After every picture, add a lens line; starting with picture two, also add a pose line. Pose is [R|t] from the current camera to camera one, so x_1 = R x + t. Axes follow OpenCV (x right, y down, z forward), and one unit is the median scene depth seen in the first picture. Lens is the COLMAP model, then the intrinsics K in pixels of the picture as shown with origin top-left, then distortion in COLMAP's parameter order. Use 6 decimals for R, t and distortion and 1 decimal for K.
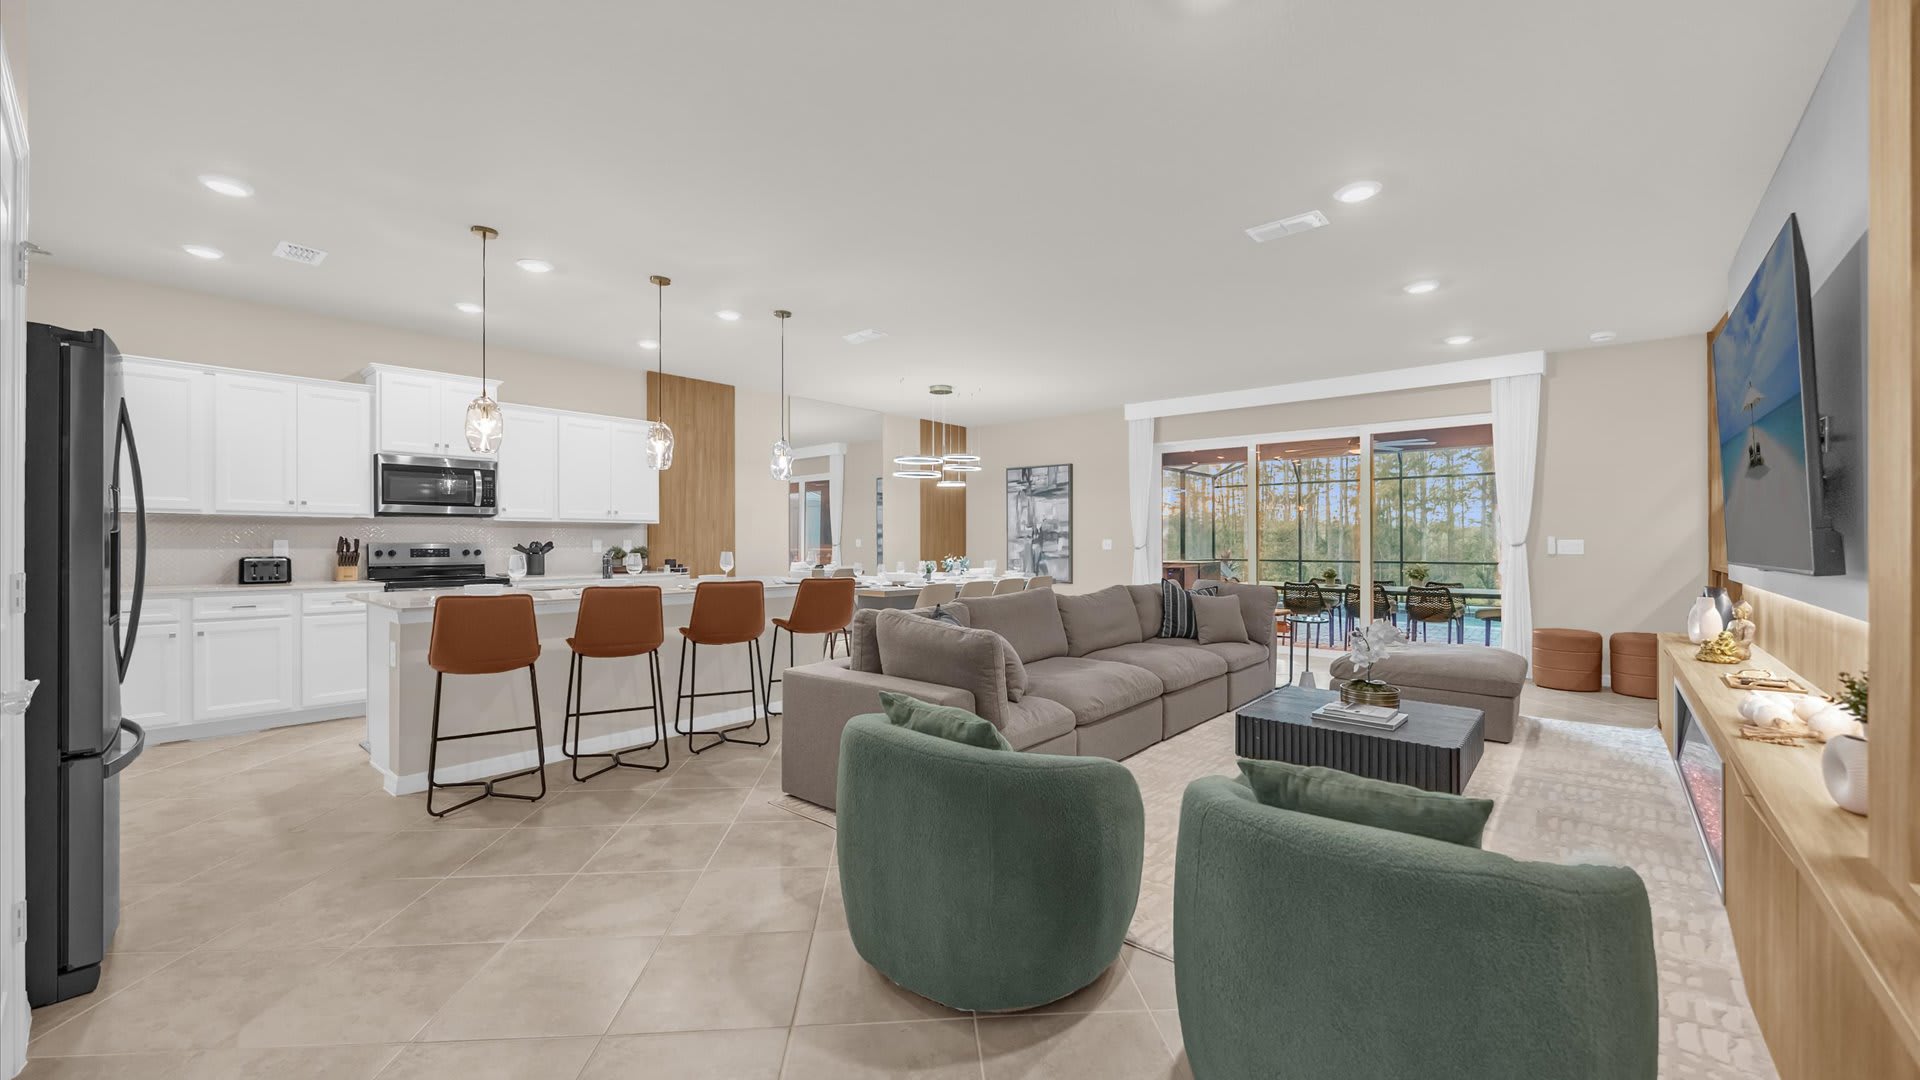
lens RADIAL K [[737.5, 0, 960.0], [0, 737.5, 540.0], [0, 0, 1]] dist [-0.000945, 0.000103]
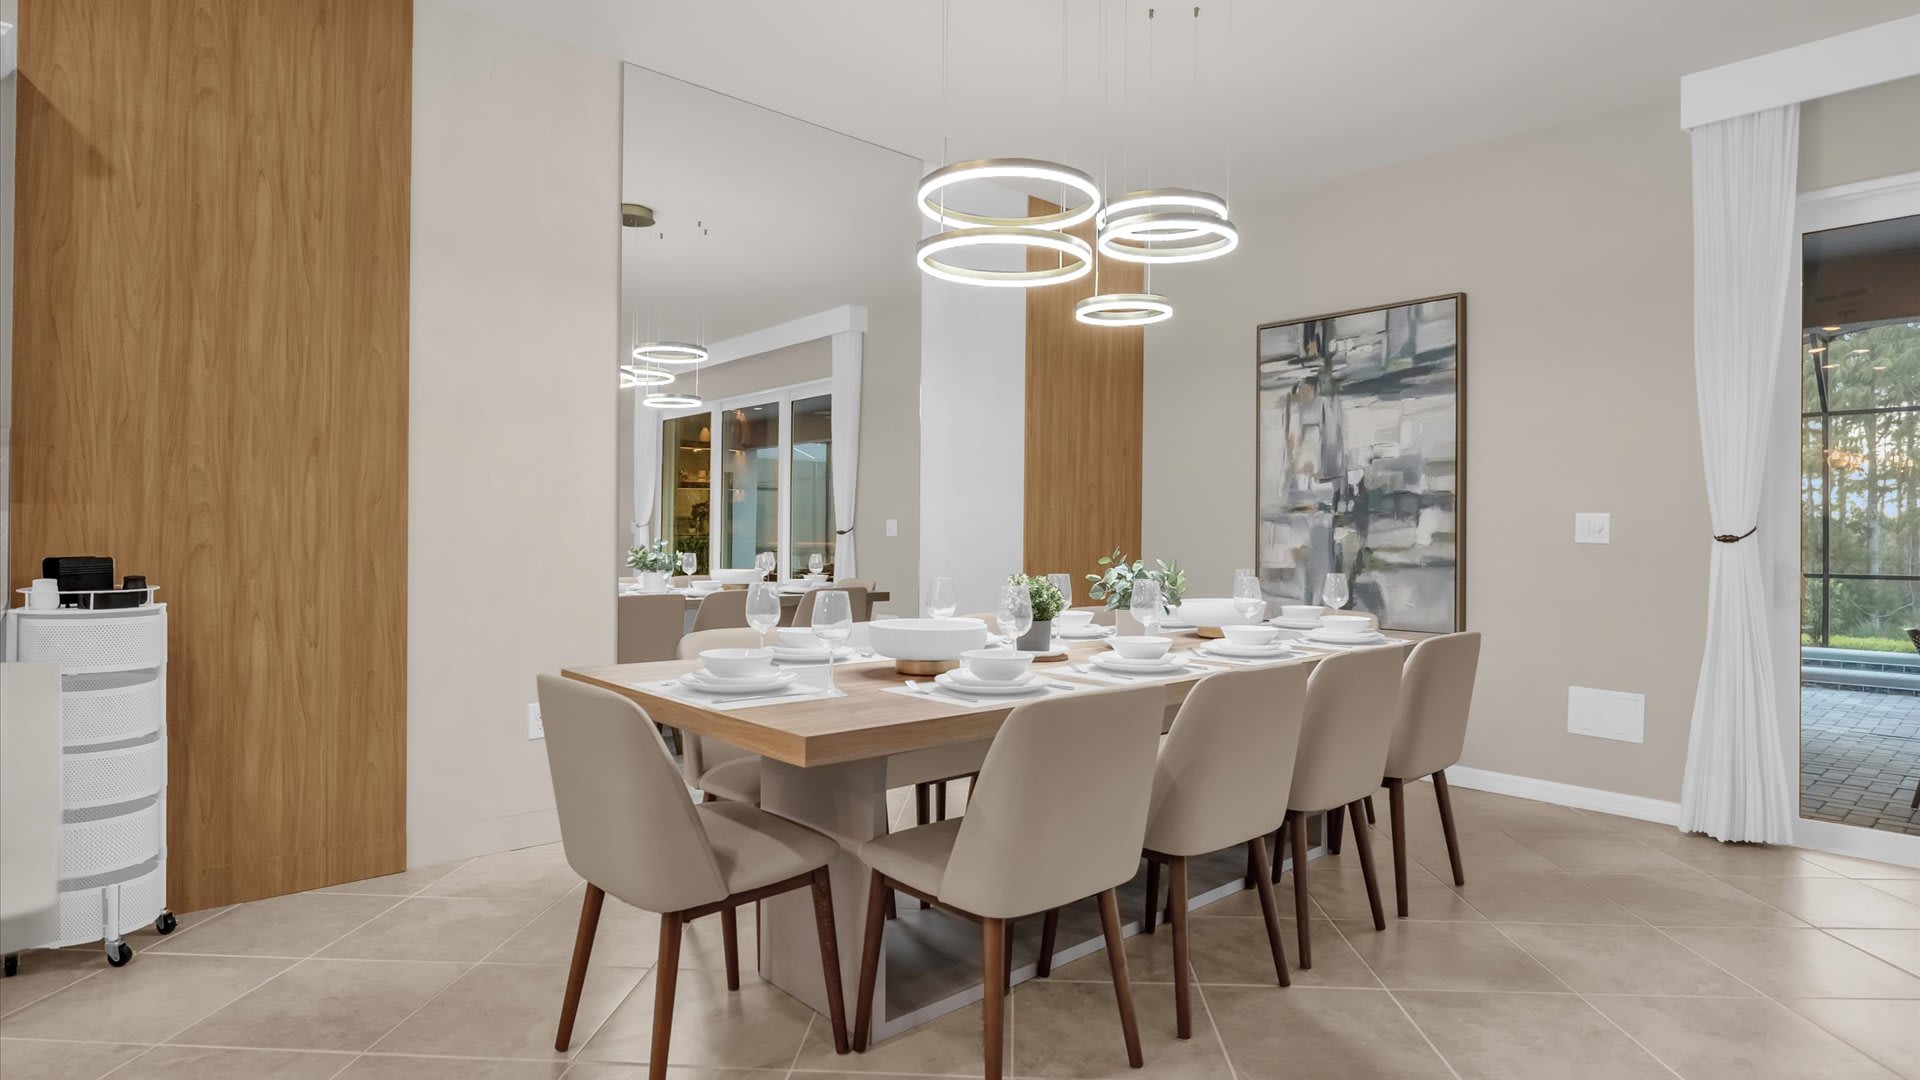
lens RADIAL K [[1011.4, 0, 960.0], [0, 1011.4, 540.0], [0, 0, 1]] dist [-0.003593, -0.000980]
pose [[0.991511, 0.007870, -0.129782, -0.020173], [-0.007378, 0.999964, 0.004277, 0.011343], [0.129811, -0.003283, 0.991533, 0.499345]]
